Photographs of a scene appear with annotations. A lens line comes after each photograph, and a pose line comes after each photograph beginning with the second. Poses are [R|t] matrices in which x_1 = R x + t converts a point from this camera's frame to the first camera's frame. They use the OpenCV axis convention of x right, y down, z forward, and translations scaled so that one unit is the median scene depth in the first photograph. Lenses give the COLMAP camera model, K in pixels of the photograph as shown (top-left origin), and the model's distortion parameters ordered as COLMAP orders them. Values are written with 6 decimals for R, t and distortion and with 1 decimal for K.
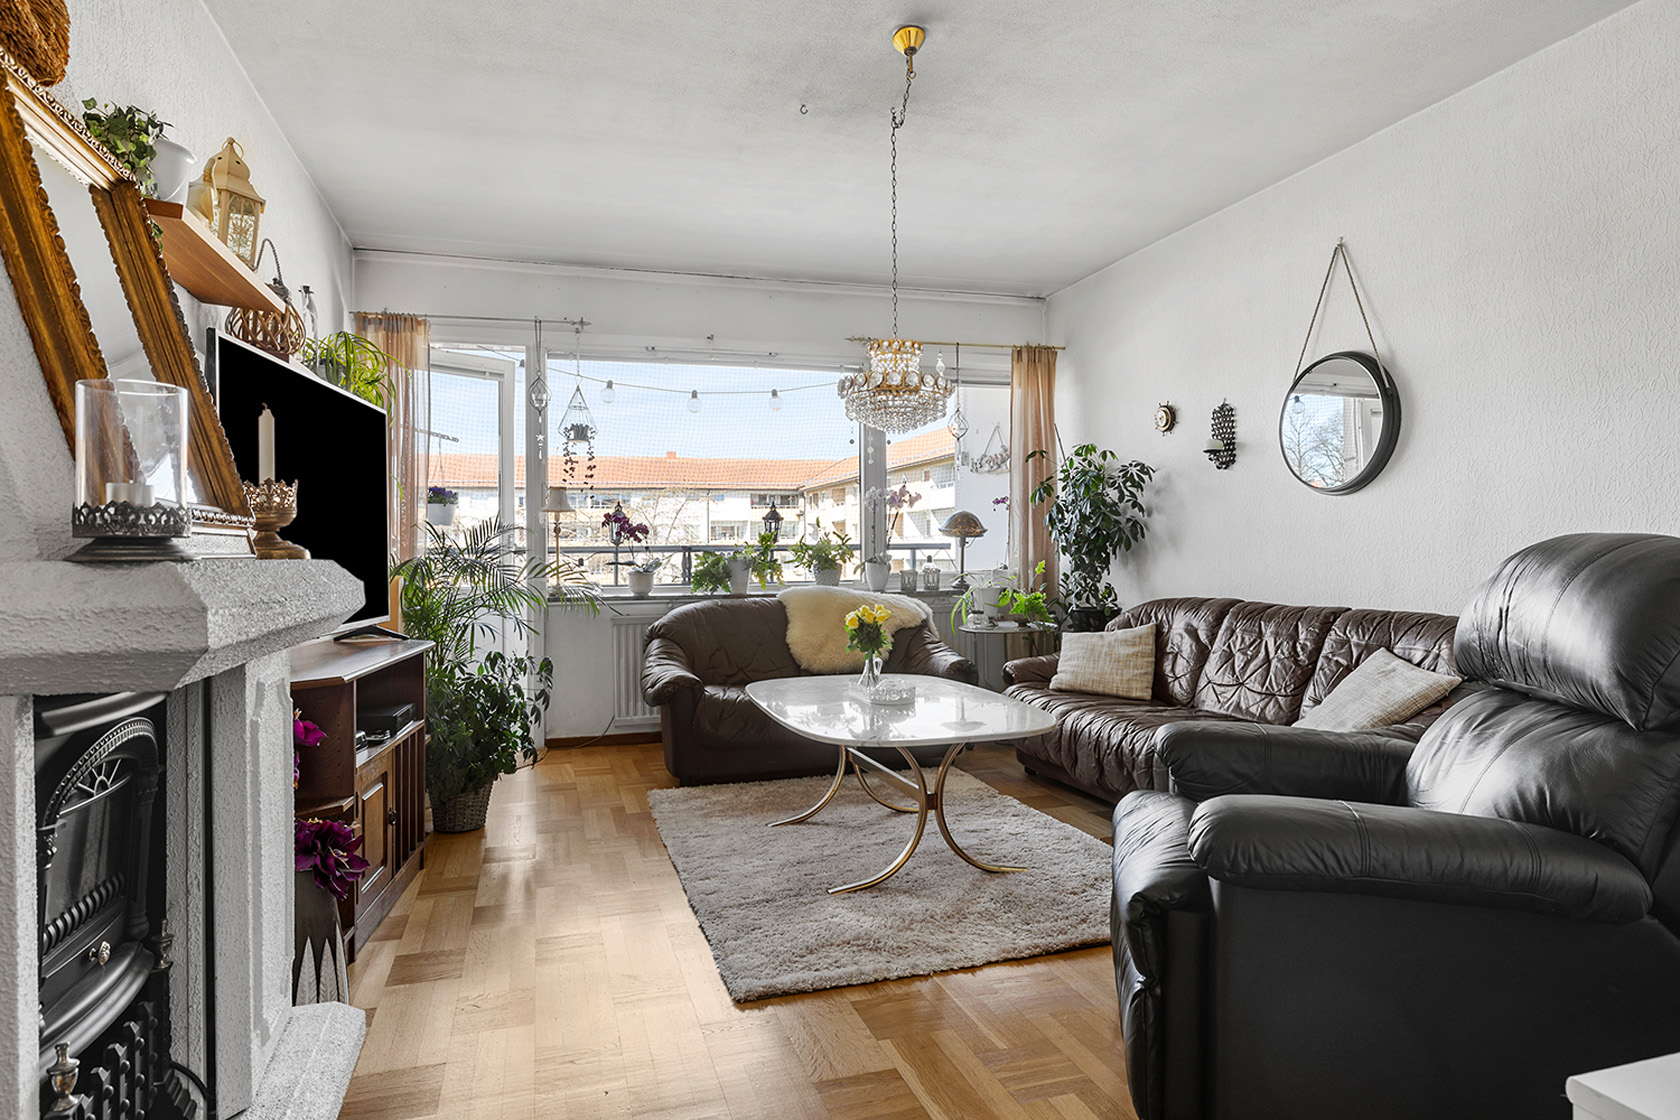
lens RADIAL K [[952.1, 0, 839.1], [0, 952.1, 555.5], [0, 0, 1]] dist [0.000446, 0.001453]
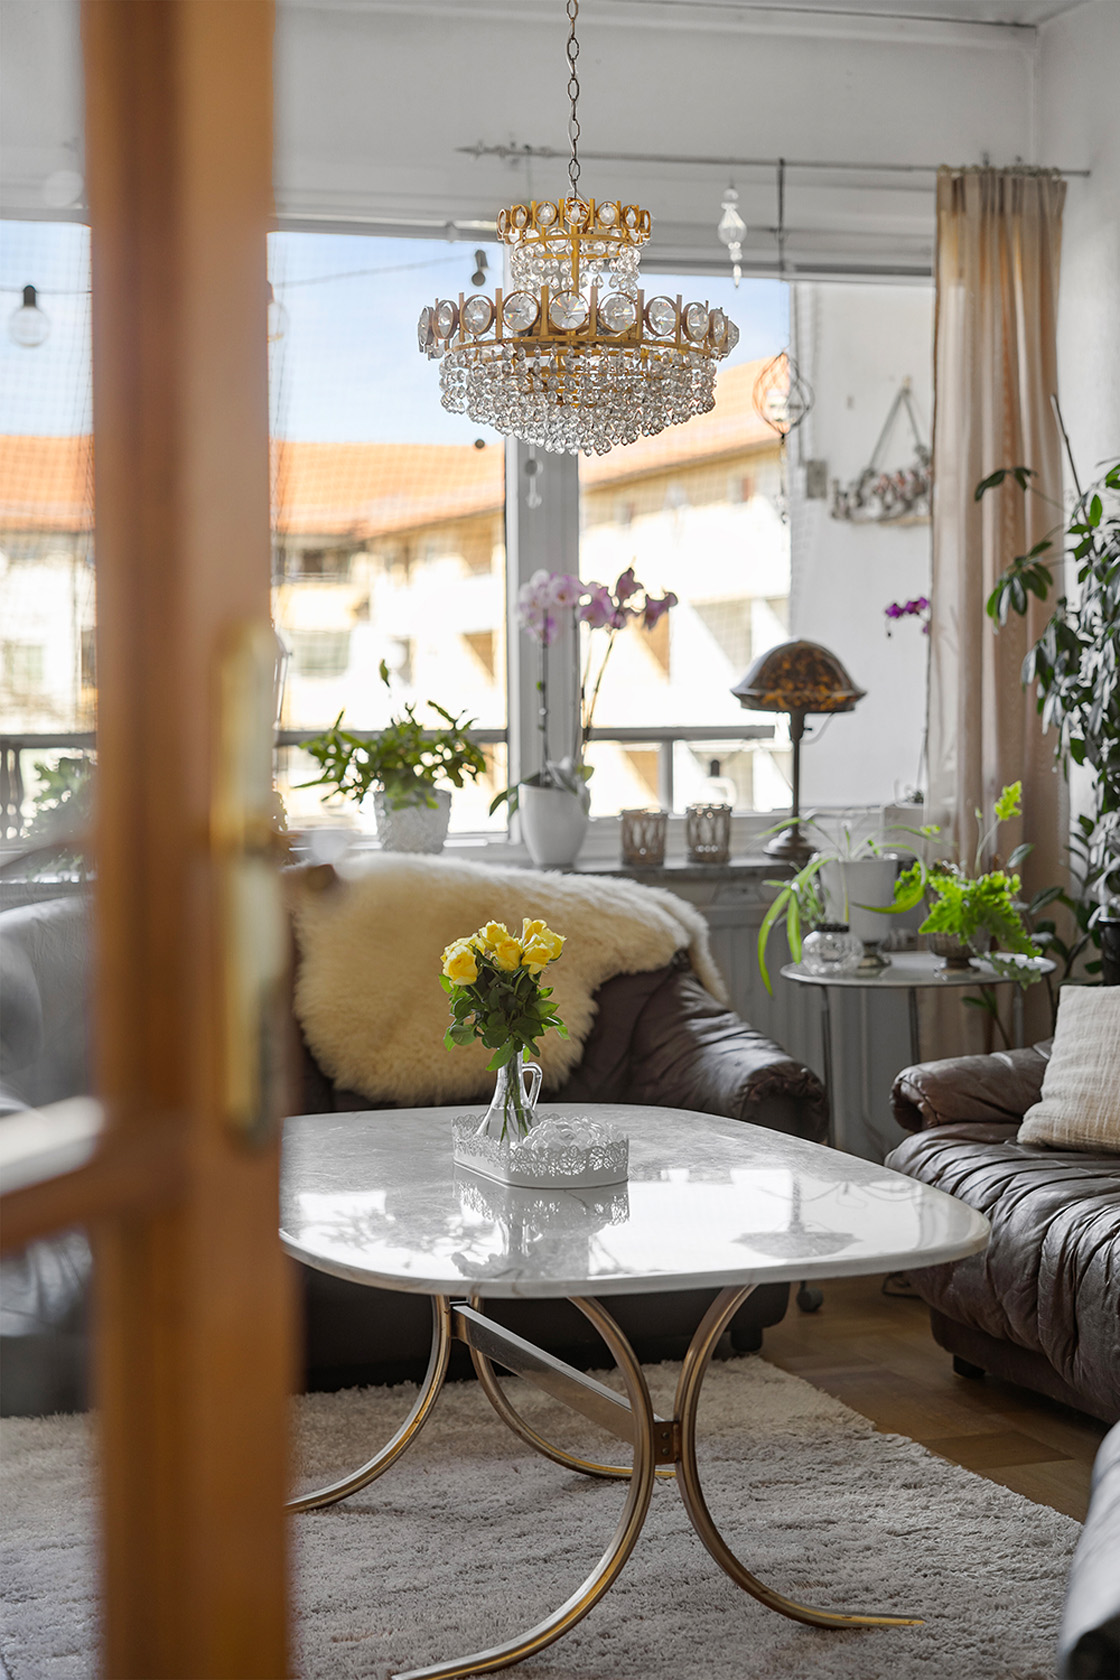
lens RADIAL K [[2993.4, 0, 560.0], [0, 2993.4, 840.0], [0, 0, 1]] dist [-0.010807, 0.088008]
pose [[0.999738, -0.001636, 0.022842, 0.018204], [0.000729, 0.999213, 0.039672, -0.017789], [-0.022889, -0.039645, 0.998952, -0.113047]]
